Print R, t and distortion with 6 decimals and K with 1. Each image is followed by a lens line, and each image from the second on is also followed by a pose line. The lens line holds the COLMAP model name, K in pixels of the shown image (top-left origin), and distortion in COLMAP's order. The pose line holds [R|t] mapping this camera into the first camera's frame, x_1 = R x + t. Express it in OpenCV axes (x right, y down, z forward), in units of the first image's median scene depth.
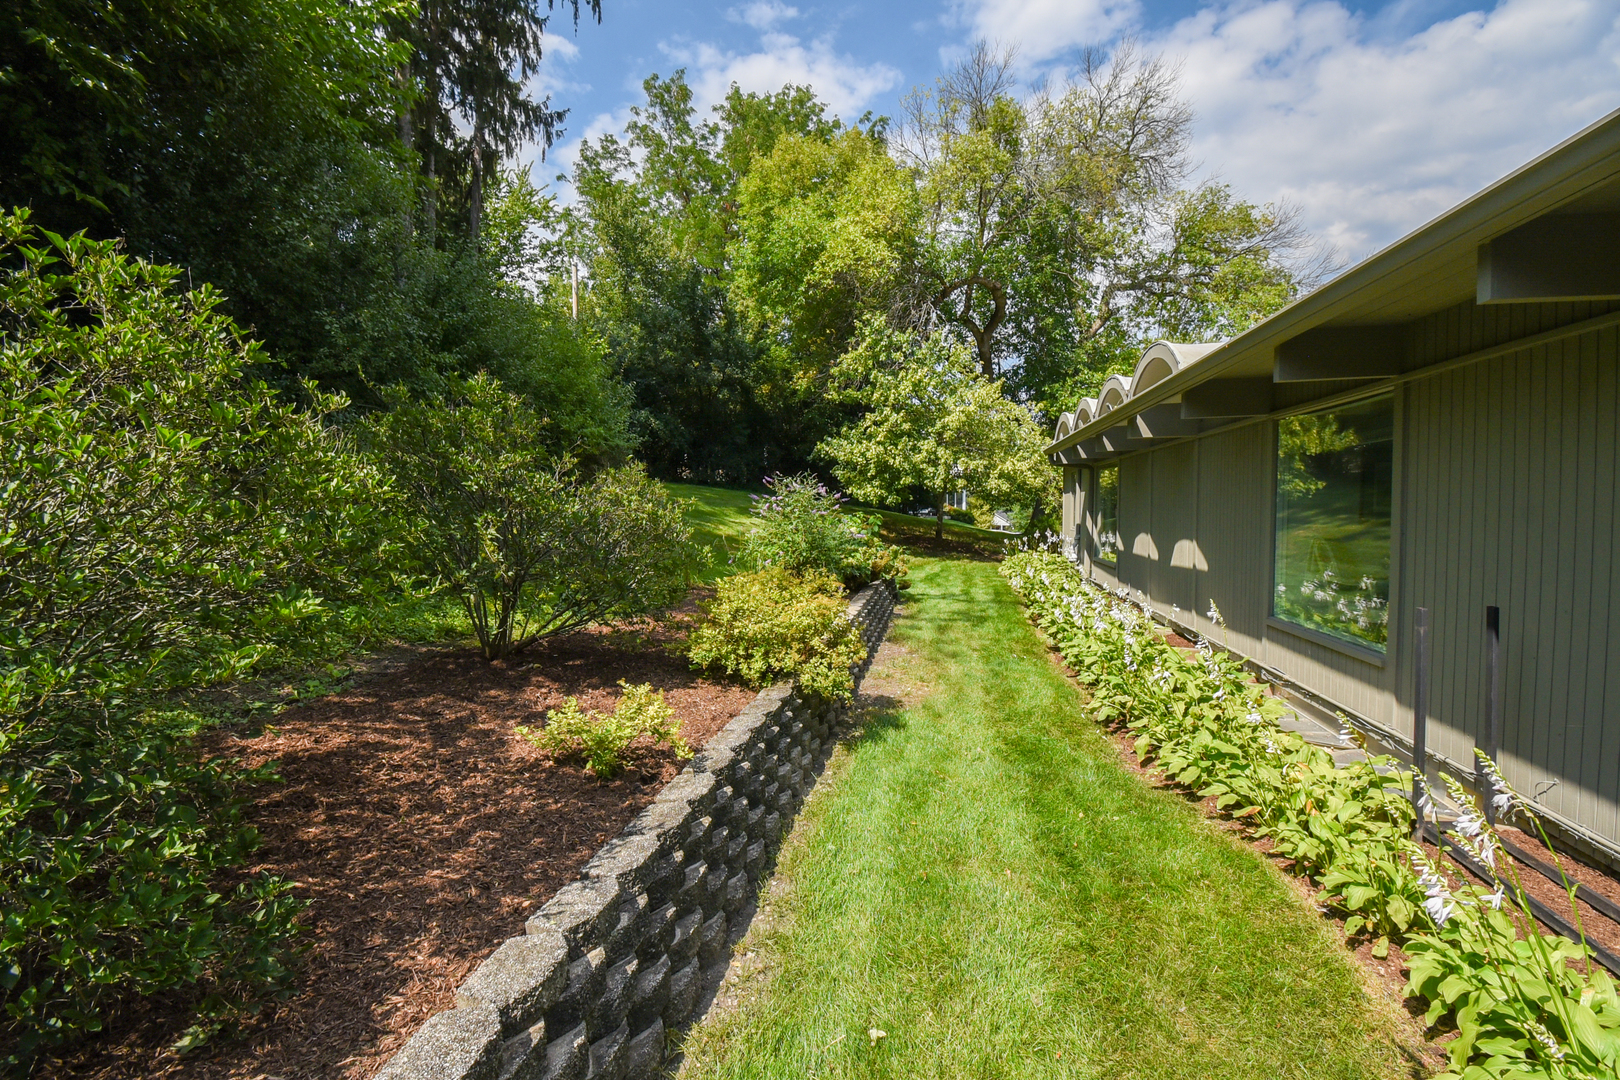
lens RADIAL K [[715.2, 0, 814.7], [0, 715.2, 544.2], [0, 0, 1]] dist [0.023249, -0.031948]
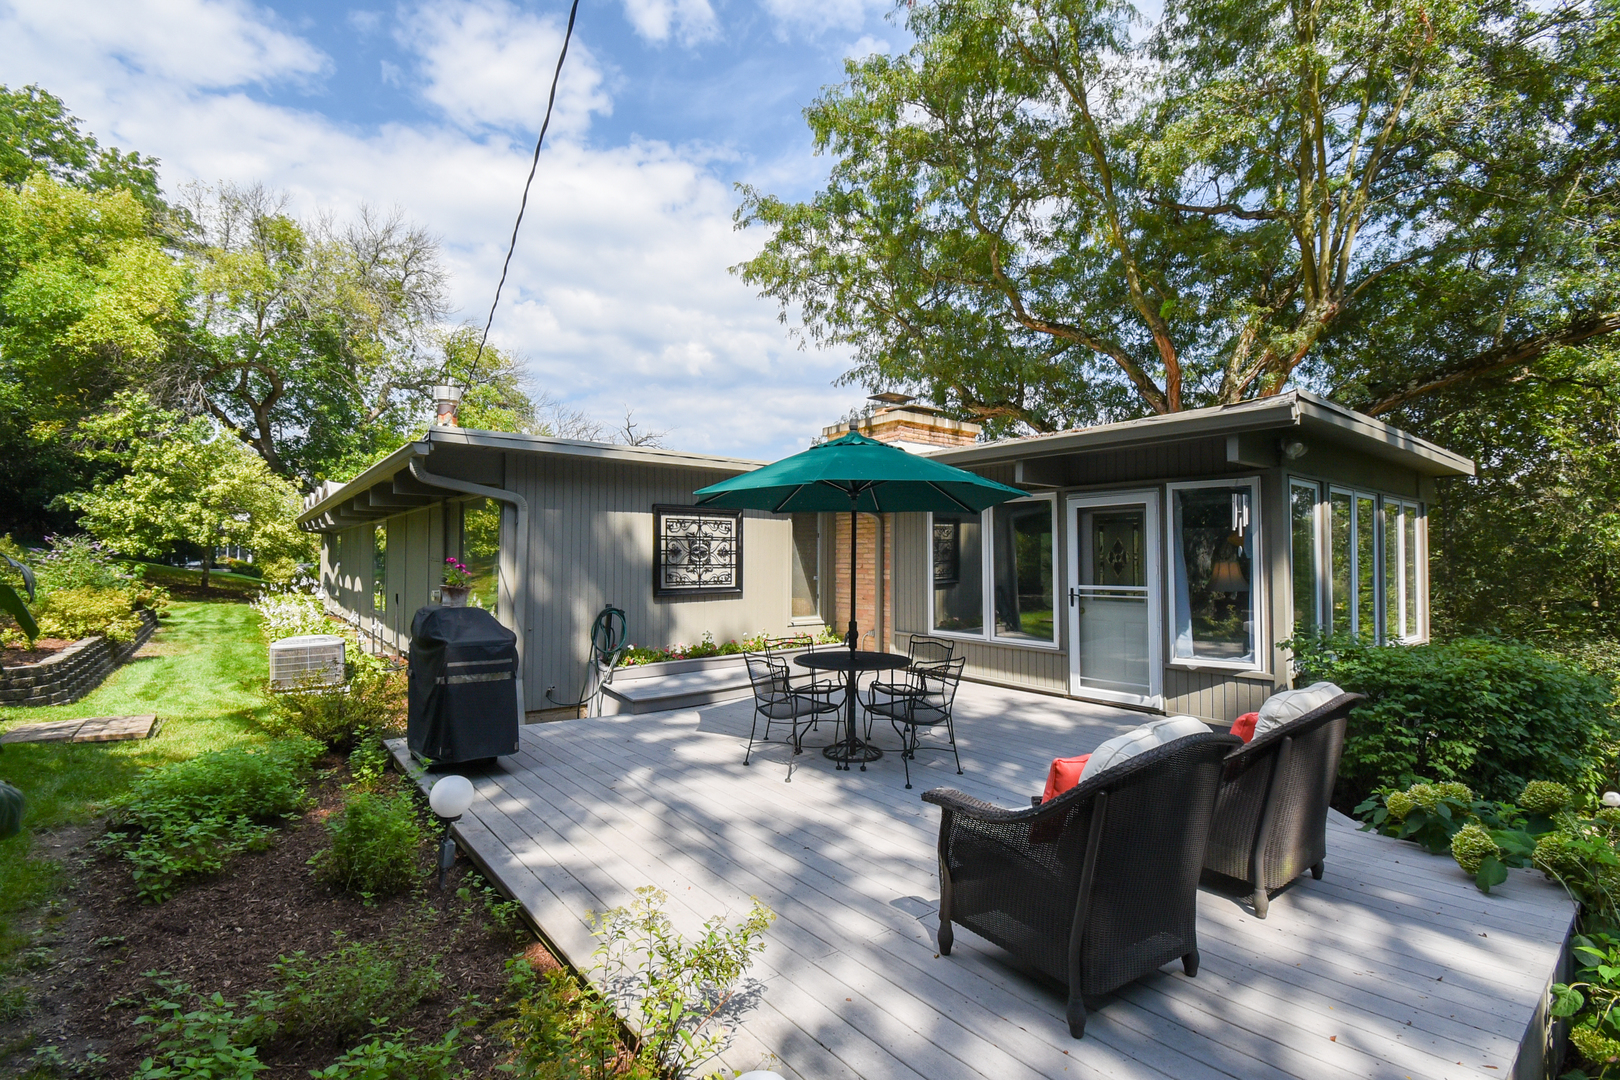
lens RADIAL K [[715.2, 0, 814.7], [0, 715.2, 544.2], [0, 0, 1]] dist [0.023249, -0.031948]
pose [[0.651948, 0.024532, 0.757866, -0.067072], [0.032995, 0.997612, -0.060676, 0.029734], [-0.757545, 0.064563, 0.649582, -0.555925]]
